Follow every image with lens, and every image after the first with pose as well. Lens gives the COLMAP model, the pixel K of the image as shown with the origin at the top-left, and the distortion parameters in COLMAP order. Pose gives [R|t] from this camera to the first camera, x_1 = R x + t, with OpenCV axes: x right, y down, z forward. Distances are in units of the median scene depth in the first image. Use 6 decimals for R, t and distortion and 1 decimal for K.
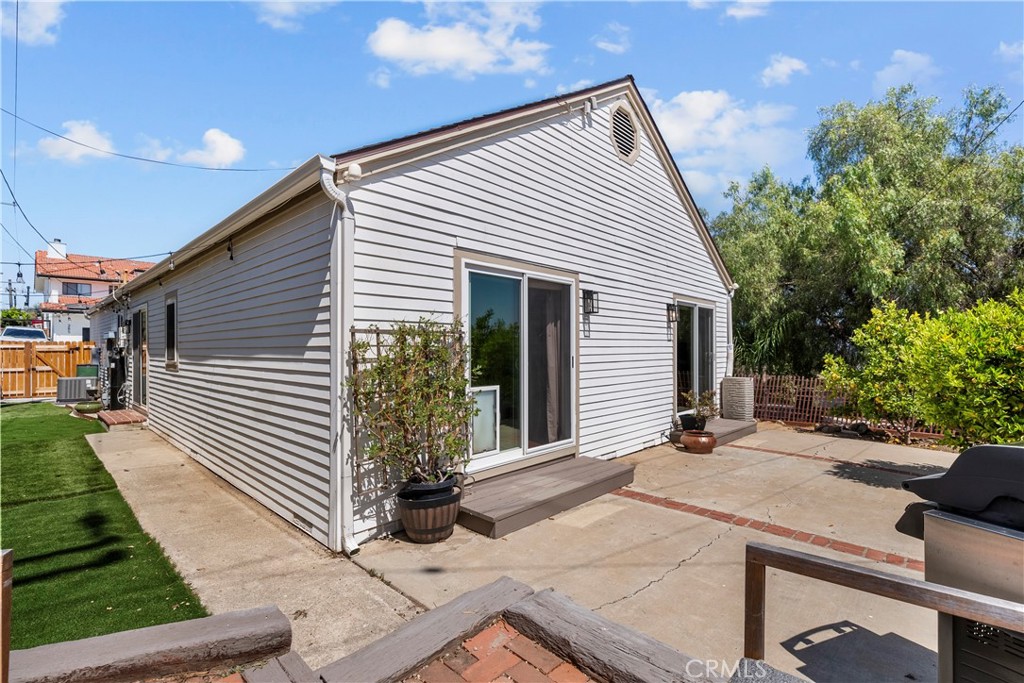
lens RADIAL K [[458.7, 0, 504.3], [0, 458.7, 347.3], [0, 0, 1]] dist [0.000335, -0.000168]
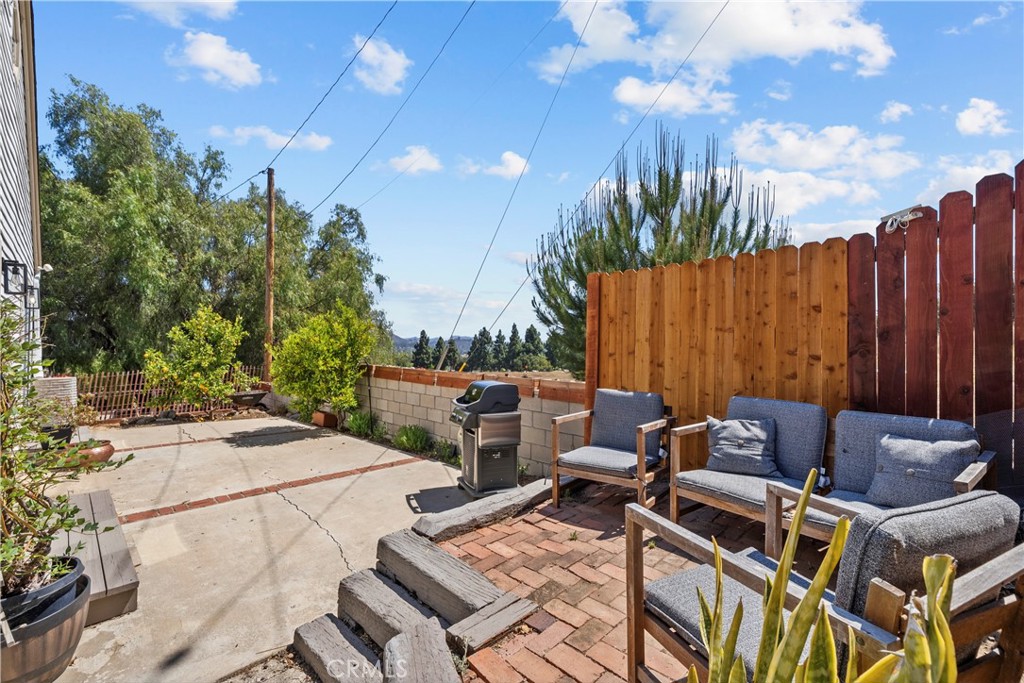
lens RADIAL K [[458.7, 0, 503.6], [0, 458.7, 346.3], [0, 0, 1]] dist [0.000335, -0.000168]
pose [[-0.008496, -0.002194, 0.999962, -0.642383], [-0.013923, 0.999901, 0.002076, -0.008947], [-0.999867, -0.013904, -0.008526, 0.364860]]
